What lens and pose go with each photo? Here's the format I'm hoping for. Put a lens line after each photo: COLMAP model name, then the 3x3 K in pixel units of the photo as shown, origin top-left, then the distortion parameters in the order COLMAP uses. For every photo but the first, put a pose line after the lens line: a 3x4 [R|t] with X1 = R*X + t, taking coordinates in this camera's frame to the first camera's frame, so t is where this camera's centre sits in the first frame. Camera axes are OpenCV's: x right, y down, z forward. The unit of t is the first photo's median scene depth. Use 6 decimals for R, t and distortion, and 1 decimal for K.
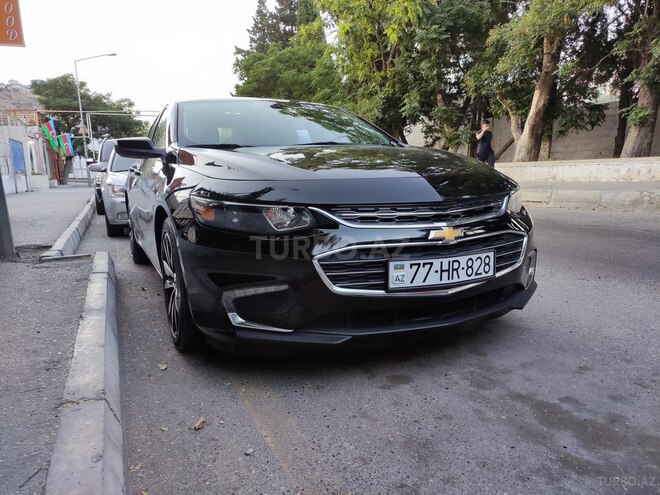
lens RADIAL K [[488.7, 0, 330.0], [0, 488.7, 247.5], [0, 0, 1]] dist [0.031552, -0.015181]
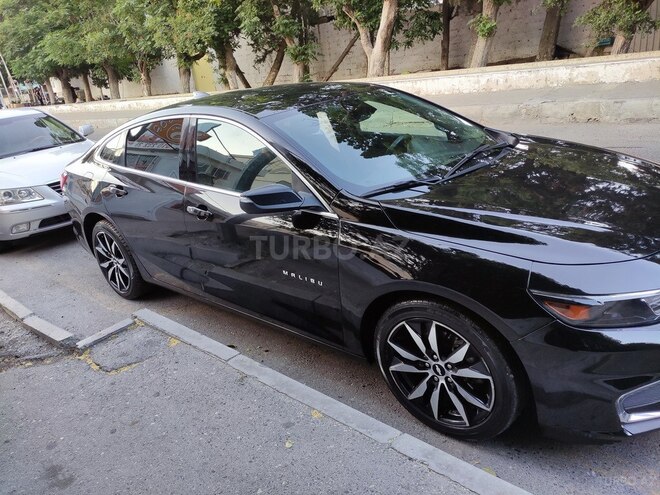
lens RADIAL K [[488.7, 0, 330.0], [0, 488.7, 247.5], [0, 0, 1]] dist [0.031552, -0.015181]
pose [[0.908387, -0.227538, 0.350799, -0.800996], [0.158897, 0.963881, 0.213741, -0.376888], [-0.386763, -0.138418, 0.911732, 0.345821]]
